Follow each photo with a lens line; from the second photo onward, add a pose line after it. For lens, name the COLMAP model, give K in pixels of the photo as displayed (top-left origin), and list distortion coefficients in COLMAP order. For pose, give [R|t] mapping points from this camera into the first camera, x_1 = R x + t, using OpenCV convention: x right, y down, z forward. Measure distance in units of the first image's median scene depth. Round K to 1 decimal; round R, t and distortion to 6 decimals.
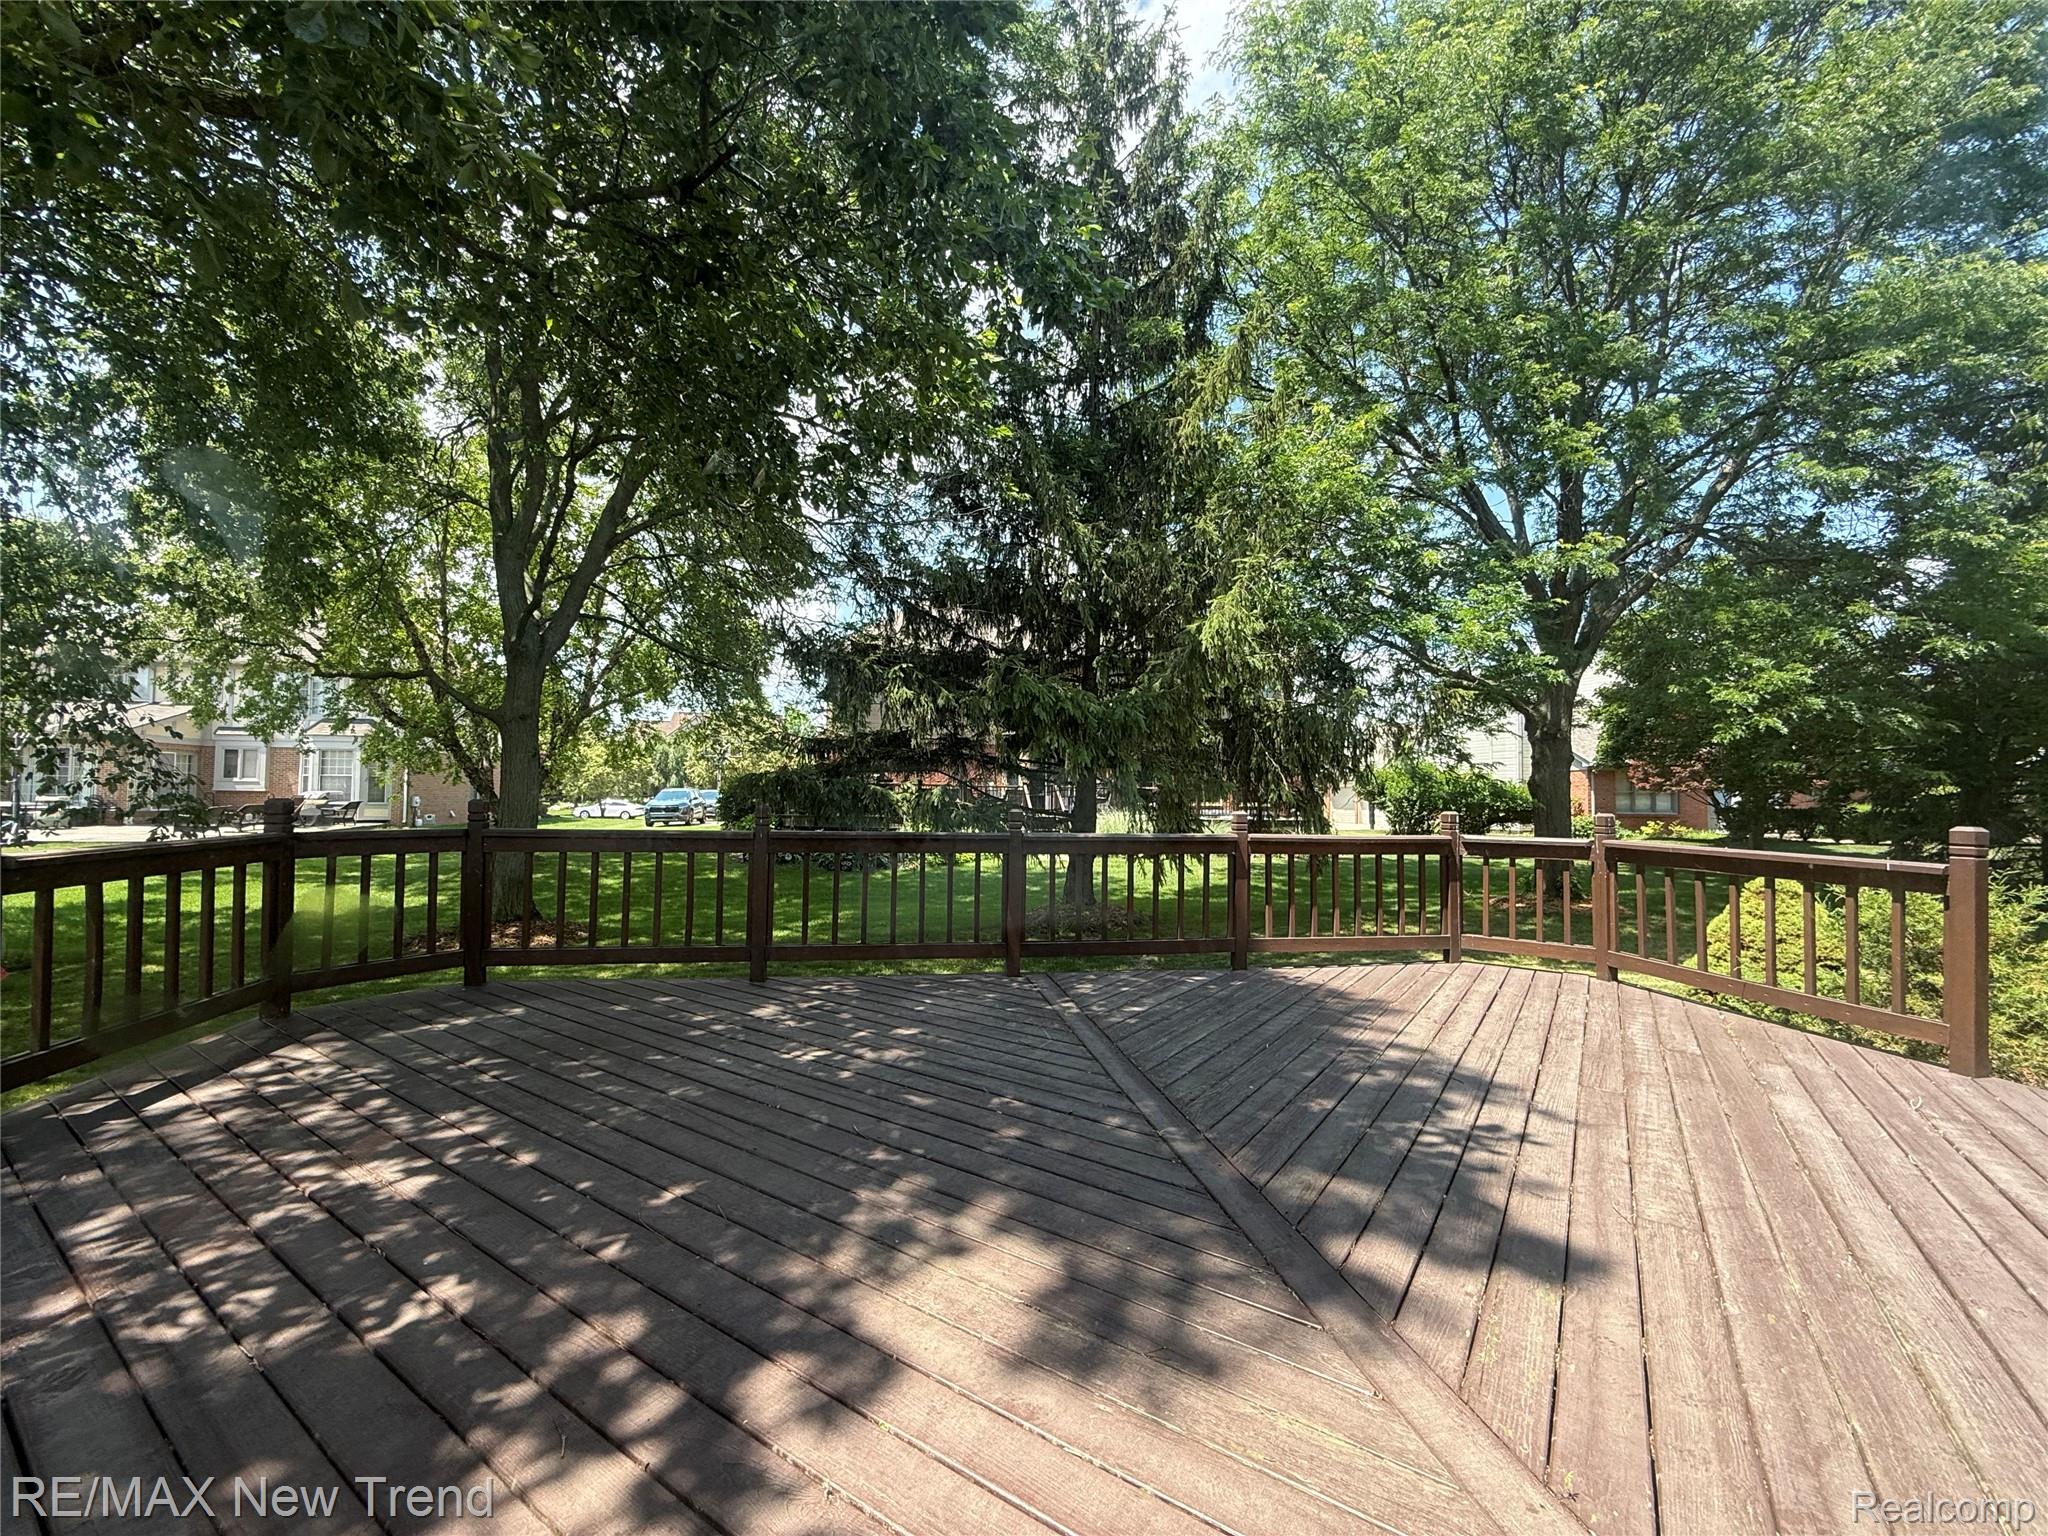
lens RADIAL K [[816.4, 0, 1028.8], [0, 816.4, 774.2], [0, 0, 1]] dist [-0.001171, -0.000401]
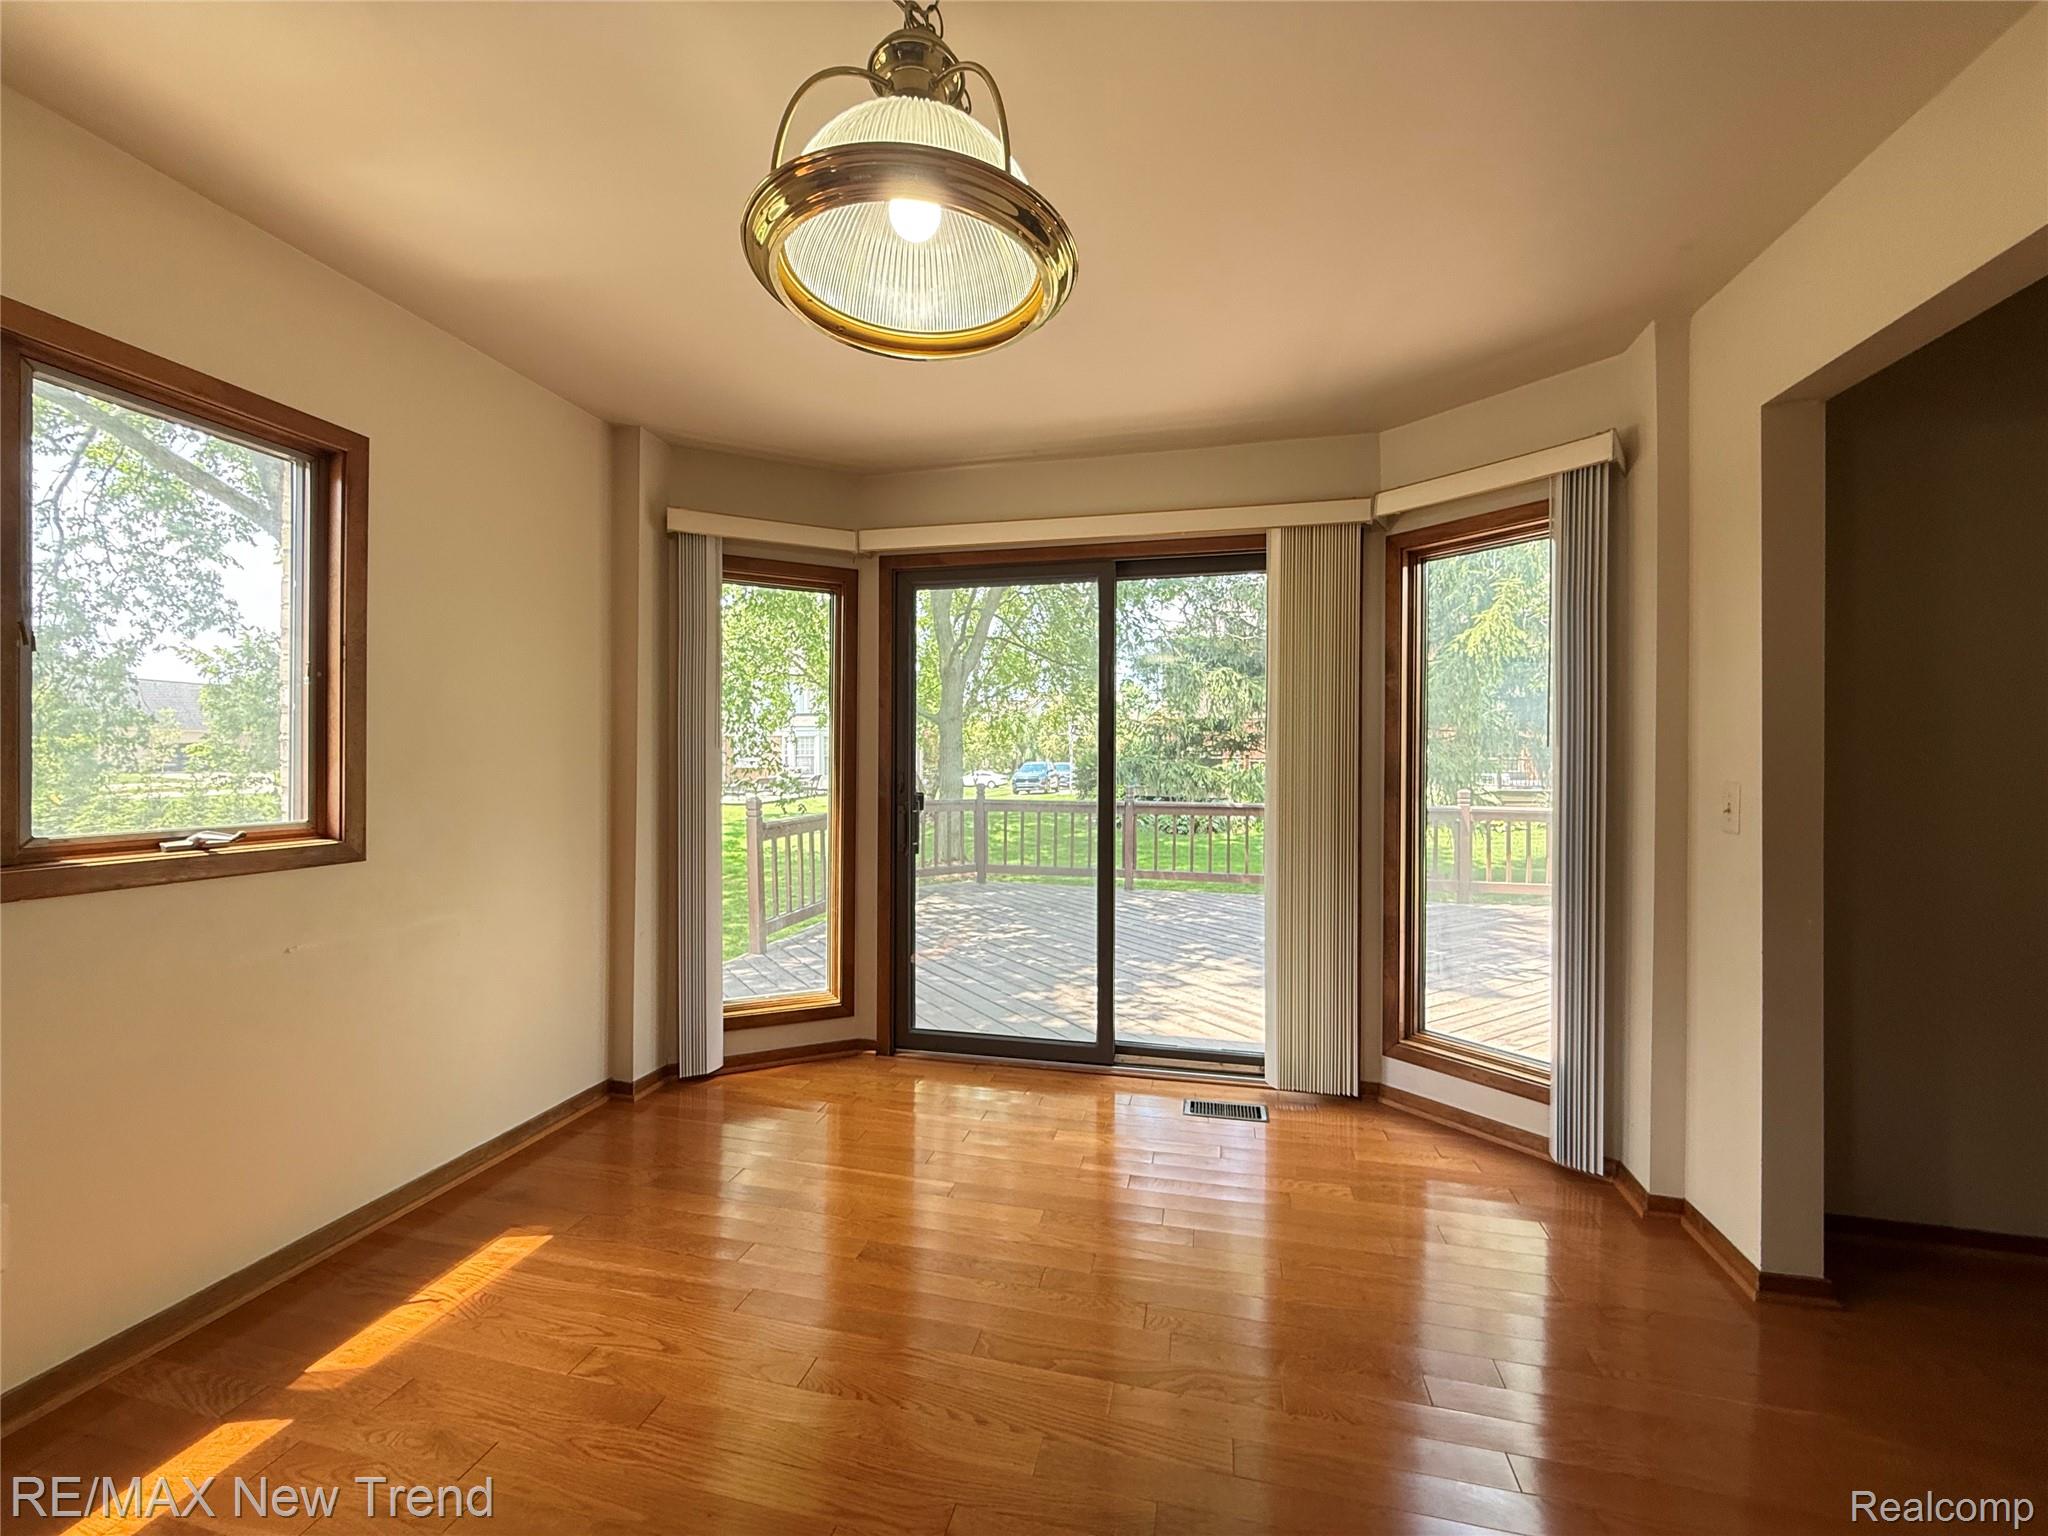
lens RADIAL K [[816.4, 0, 1013.5], [0, 816.4, 773.9], [0, 0, 1]] dist [-0.001171, -0.000401]
pose [[0.911673, -0.005831, -0.410875, 0.030517], [0.021762, 0.999181, 0.034106, -0.010147], [0.410340, -0.040035, 0.911053, -0.129523]]
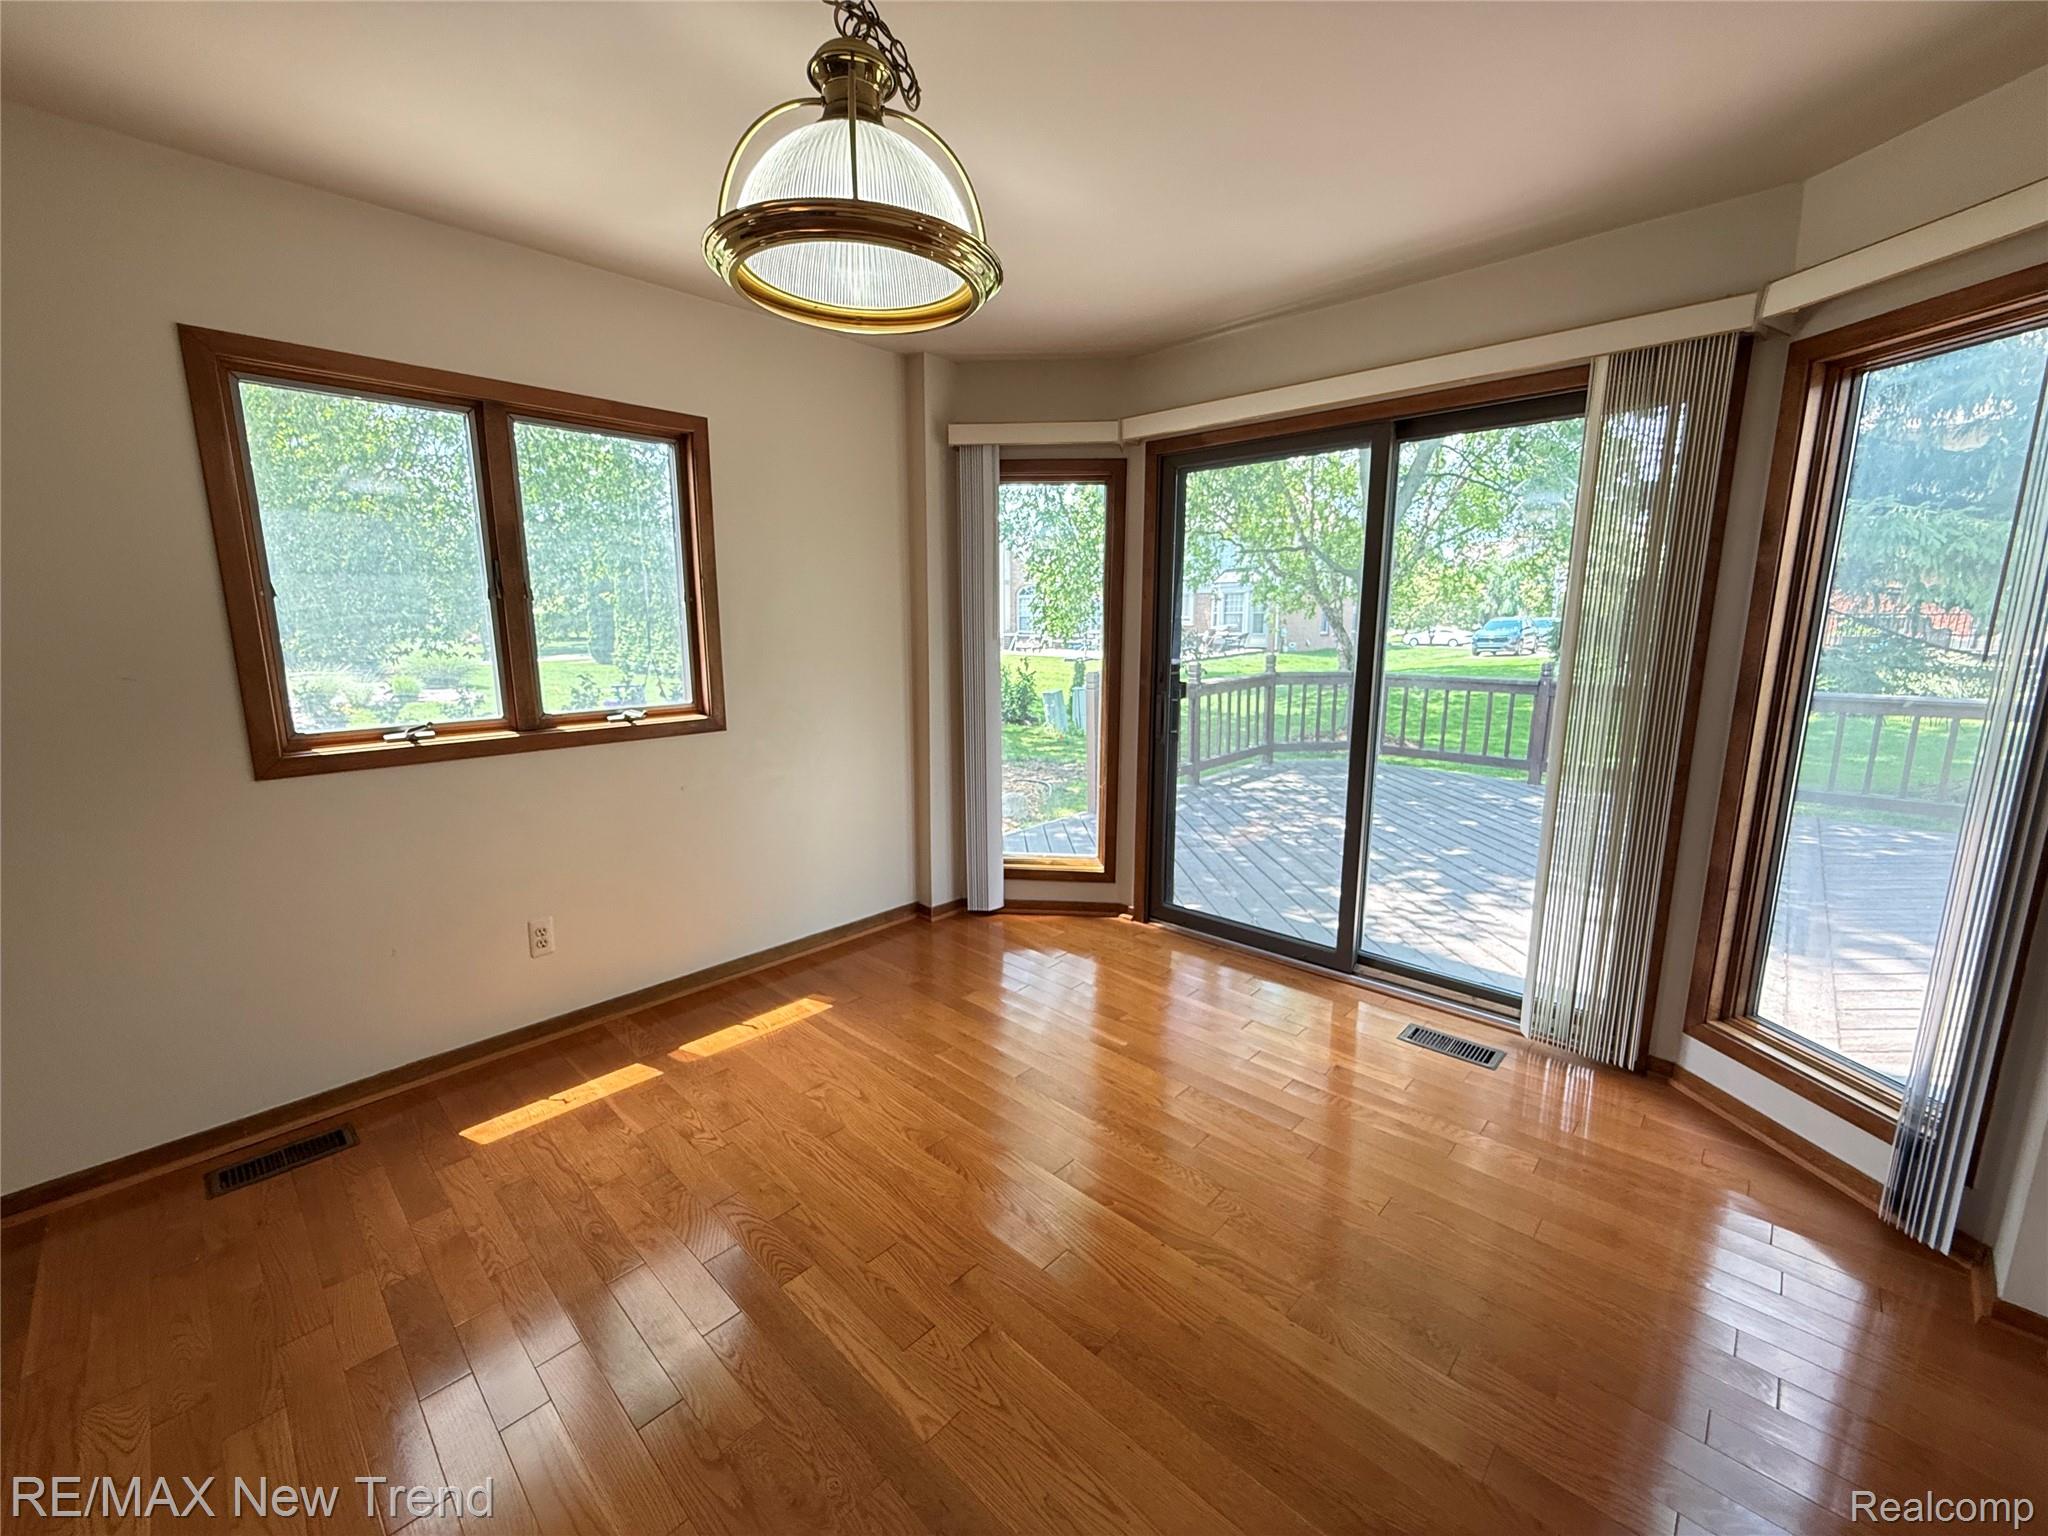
lens RADIAL K [[816.4, 0, 1011.0], [0, 816.4, 770.7], [0, 0, 1]] dist [-0.001171, -0.000401]
pose [[0.581113, 0.132846, -0.802907, 0.058596], [0.036503, 0.981339, 0.188788, -0.015415], [0.813004, -0.139016, 0.565419, -0.114775]]
